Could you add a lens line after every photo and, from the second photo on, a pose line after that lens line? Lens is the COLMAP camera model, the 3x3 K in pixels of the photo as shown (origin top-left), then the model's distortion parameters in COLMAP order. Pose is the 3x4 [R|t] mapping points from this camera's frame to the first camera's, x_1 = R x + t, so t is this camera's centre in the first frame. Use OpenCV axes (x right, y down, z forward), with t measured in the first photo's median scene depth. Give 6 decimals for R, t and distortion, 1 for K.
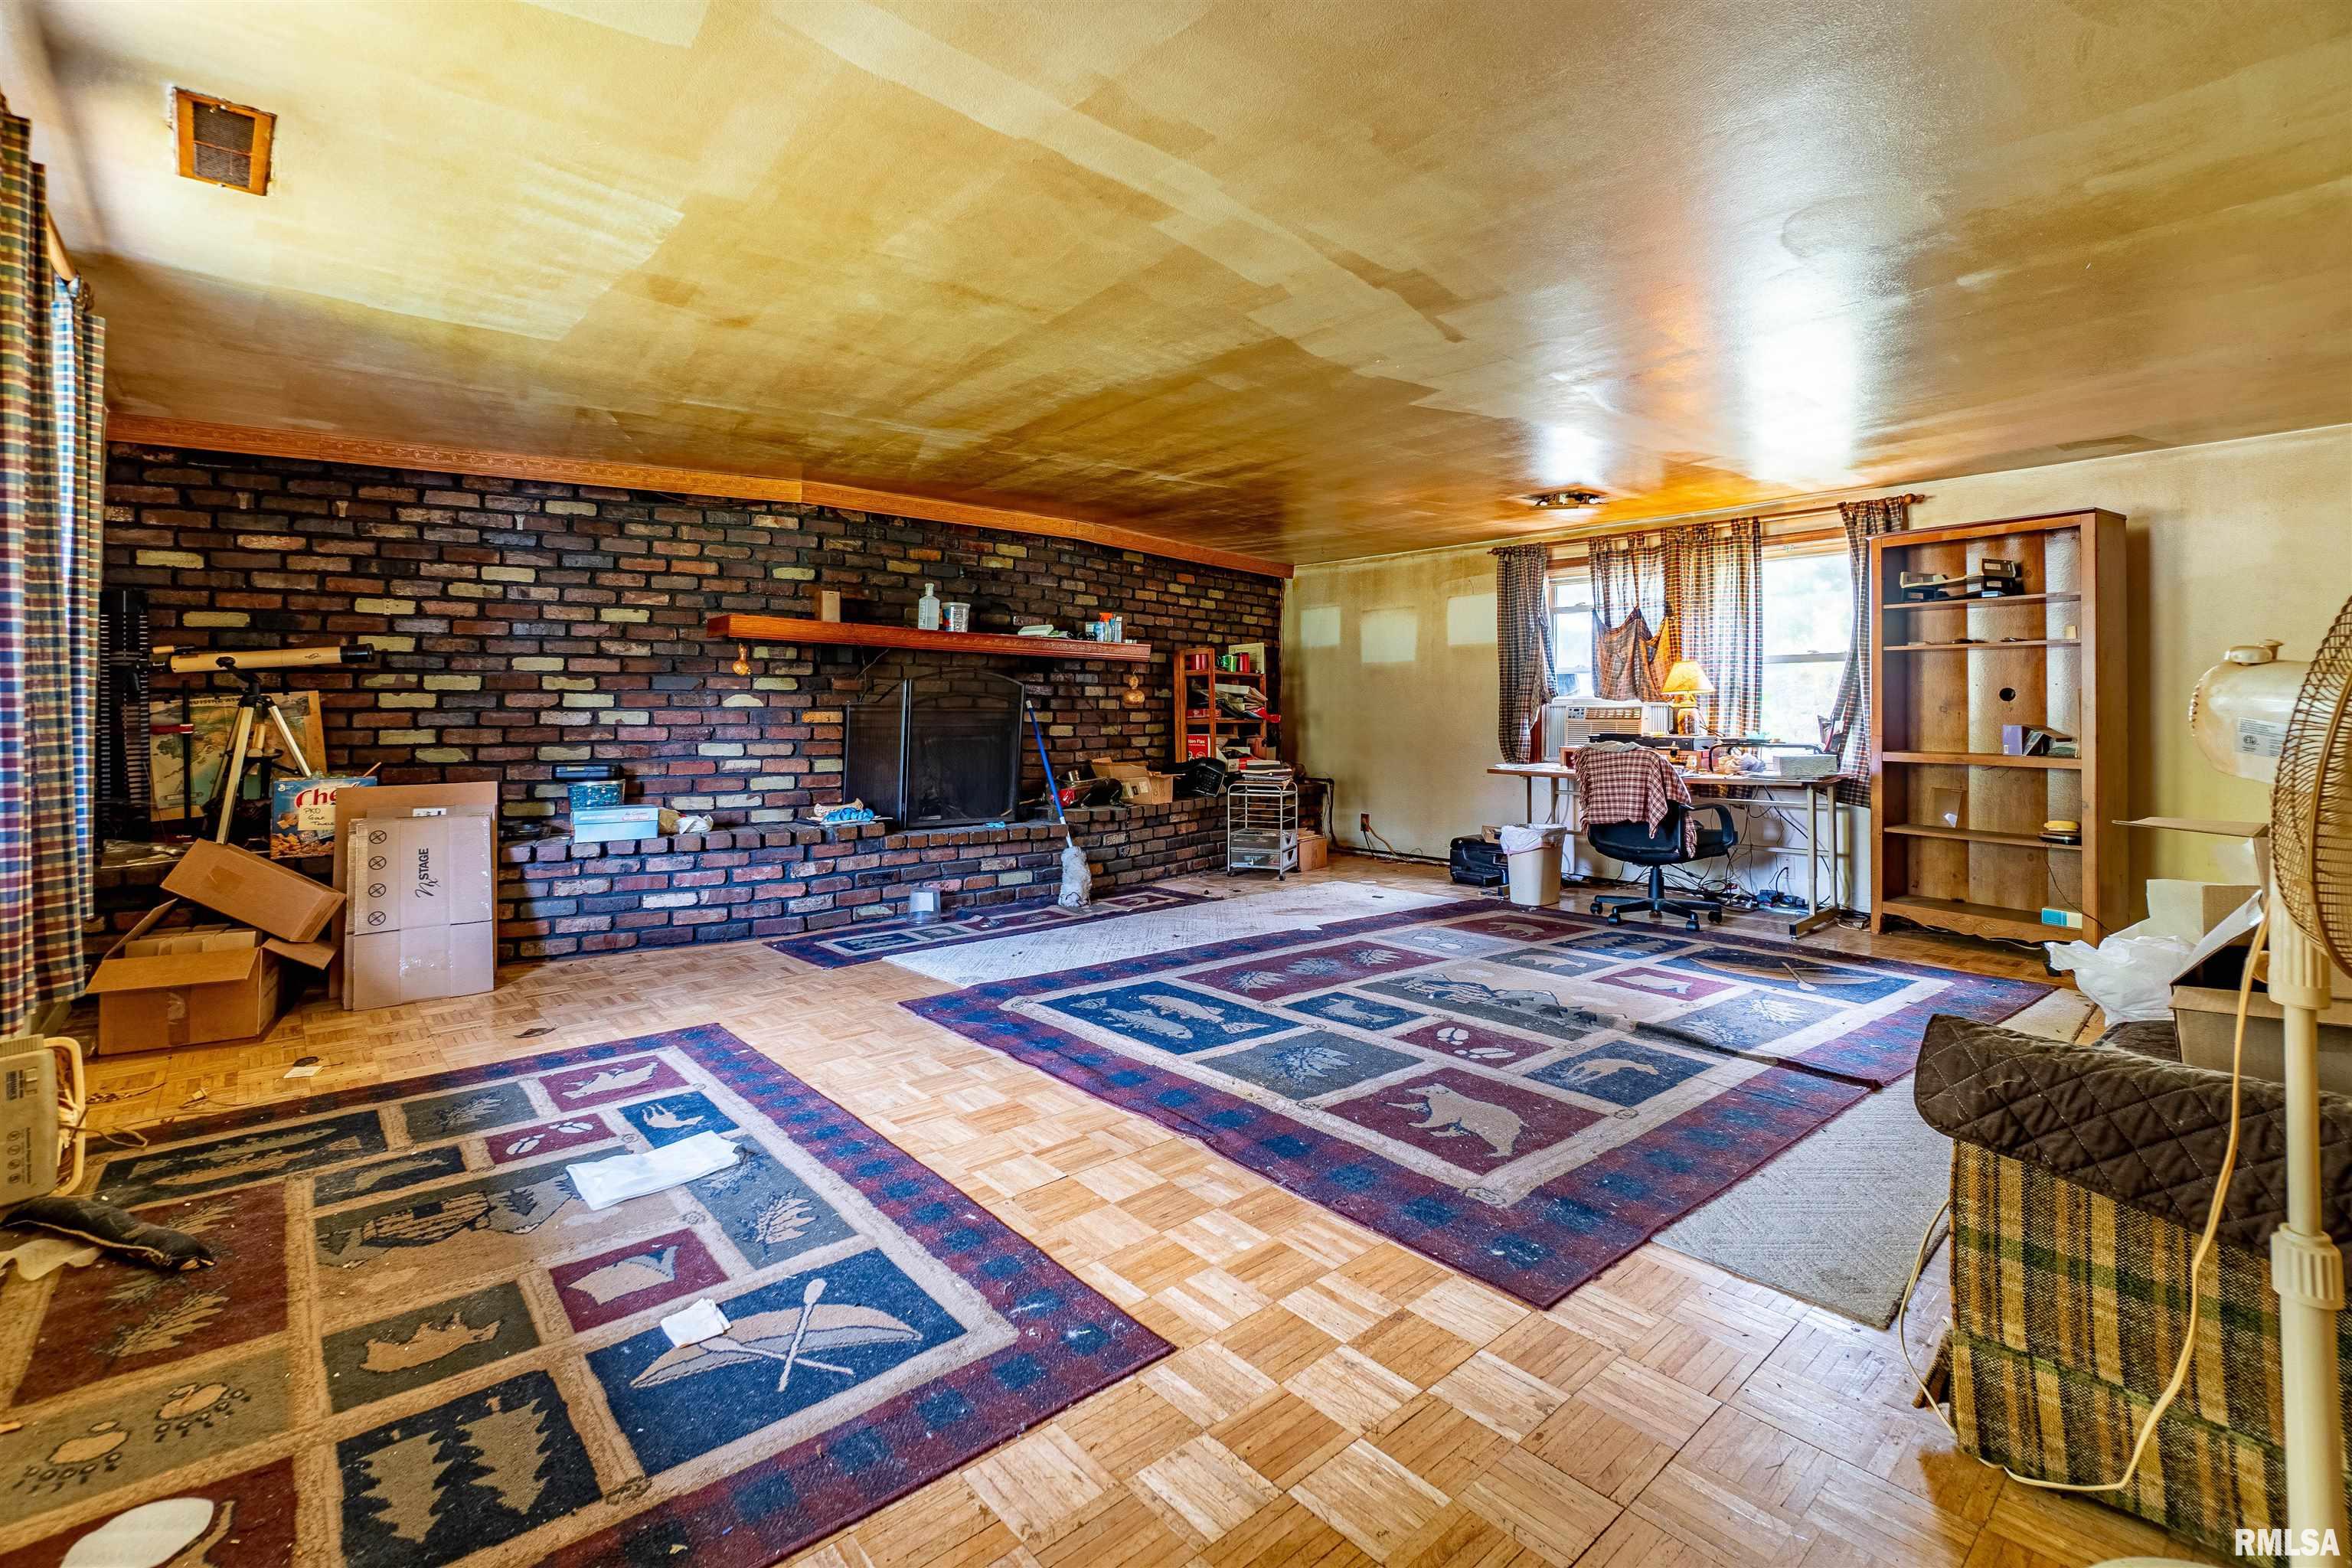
lens RADIAL K [[1048.1, 0, 1173.8], [0, 1048.1, 714.0], [0, 0, 1]] dist [-0.000587, -0.000032]
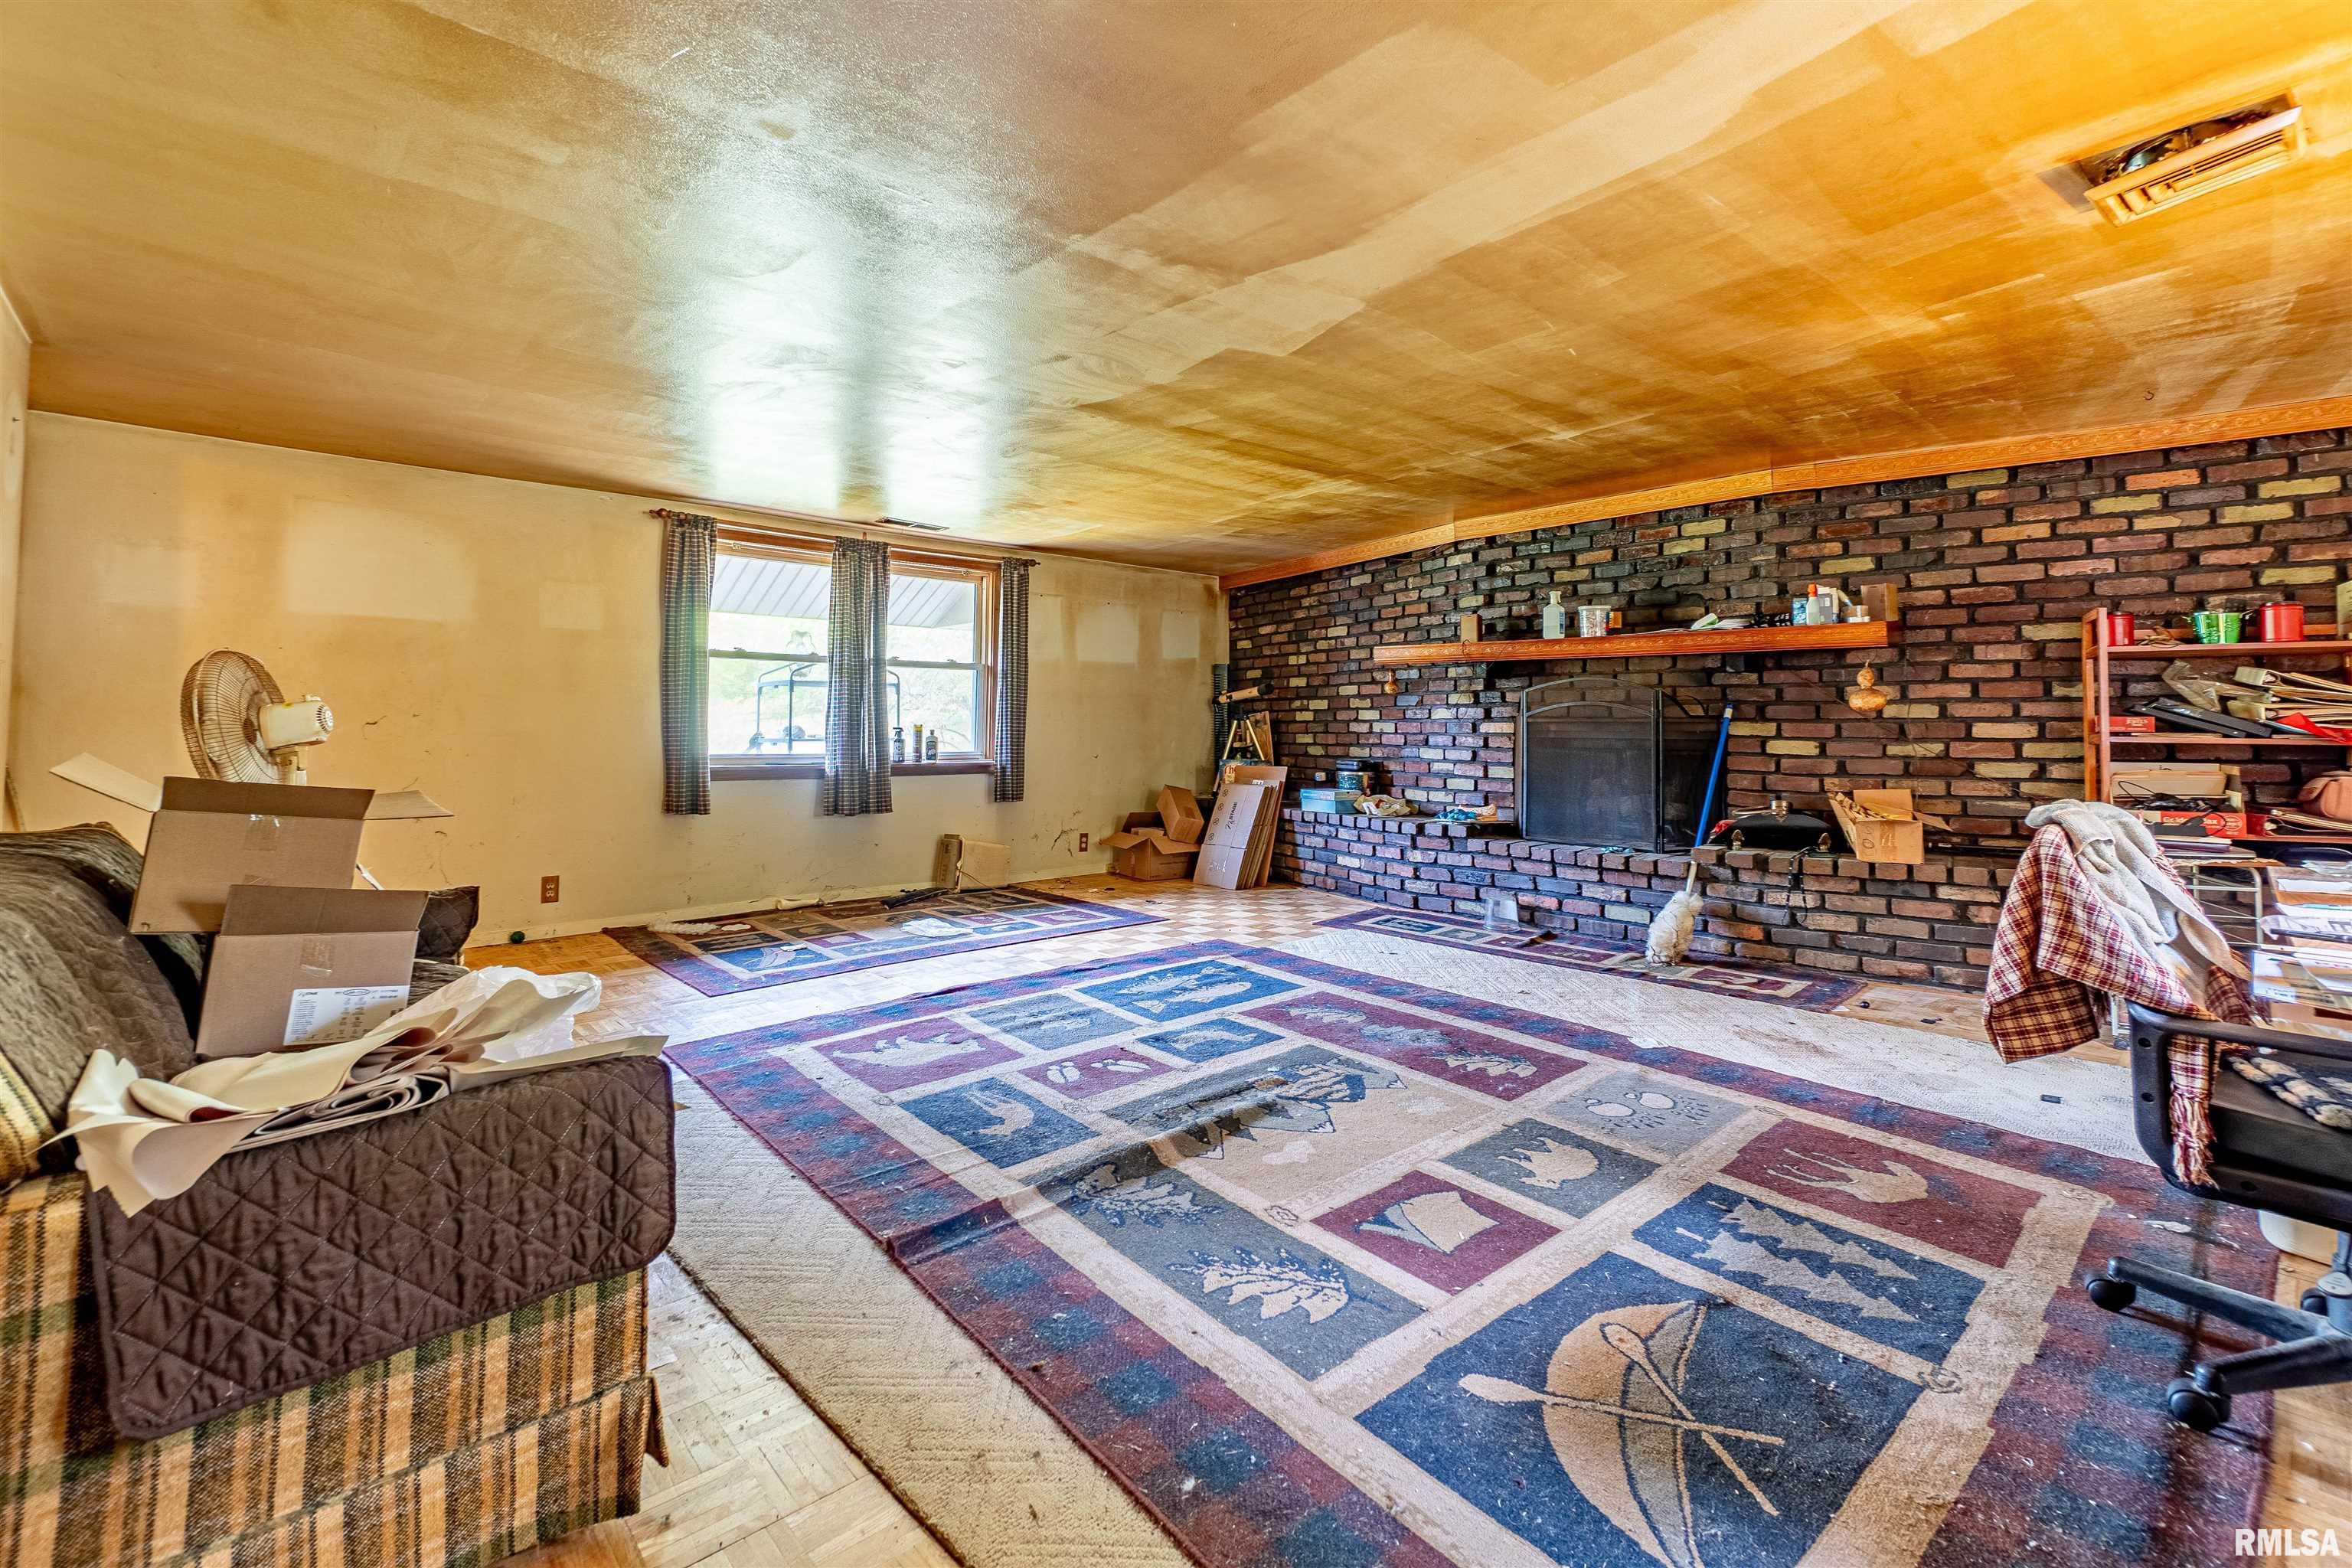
lens RADIAL K [[1038.2, 0, 1169.2], [0, 1038.2, 737.0], [0, 0, 1]] dist [-0.000966, -0.000062]
pose [[0.026917, 0.012985, -0.999553, 0.830492], [-0.000760, 0.999916, 0.012969, -0.001205], [0.999637, 0.000410, 0.026925, 0.704700]]
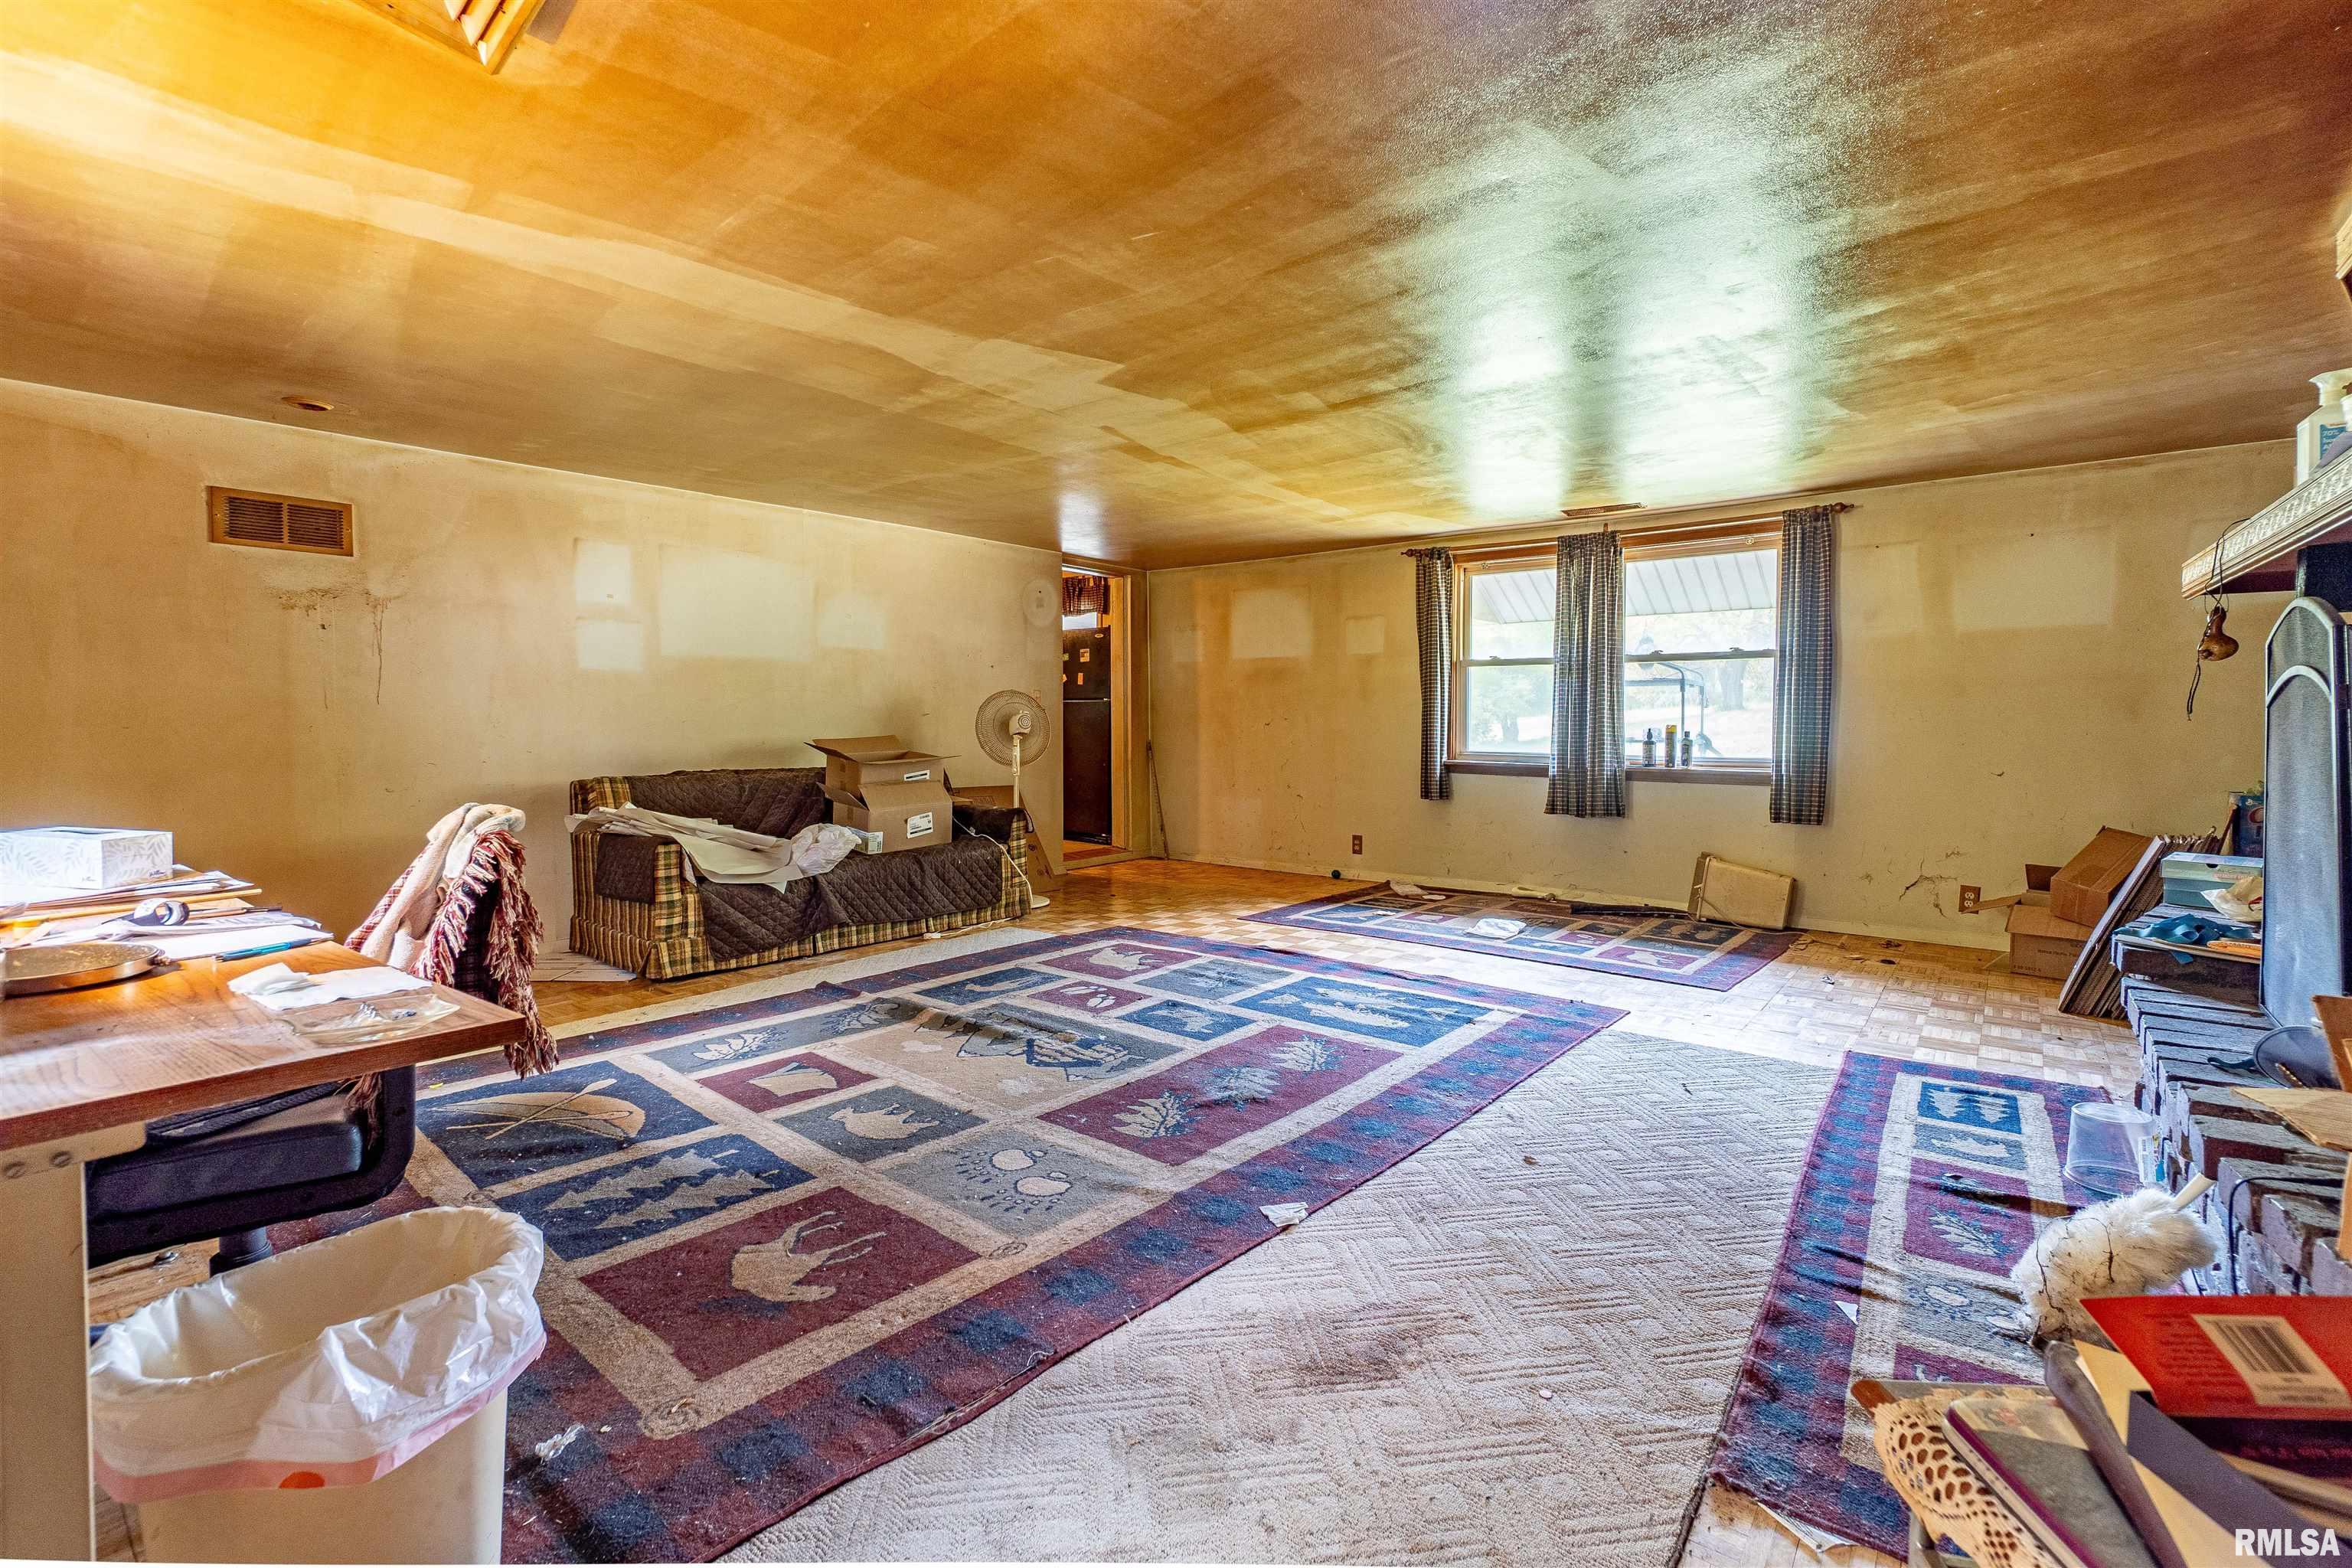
lens RADIAL K [[1037.2, 0, 1176.0], [0, 1037.2, 784.0], [0, 0, 1]] dist [-0.003158, -0.000232]
pose [[-0.985349, 0.009040, -0.170311, 0.262073], [-0.000707, 0.998369, 0.057086, 0.000402], [0.170550, 0.056371, -0.983735, 1.478698]]
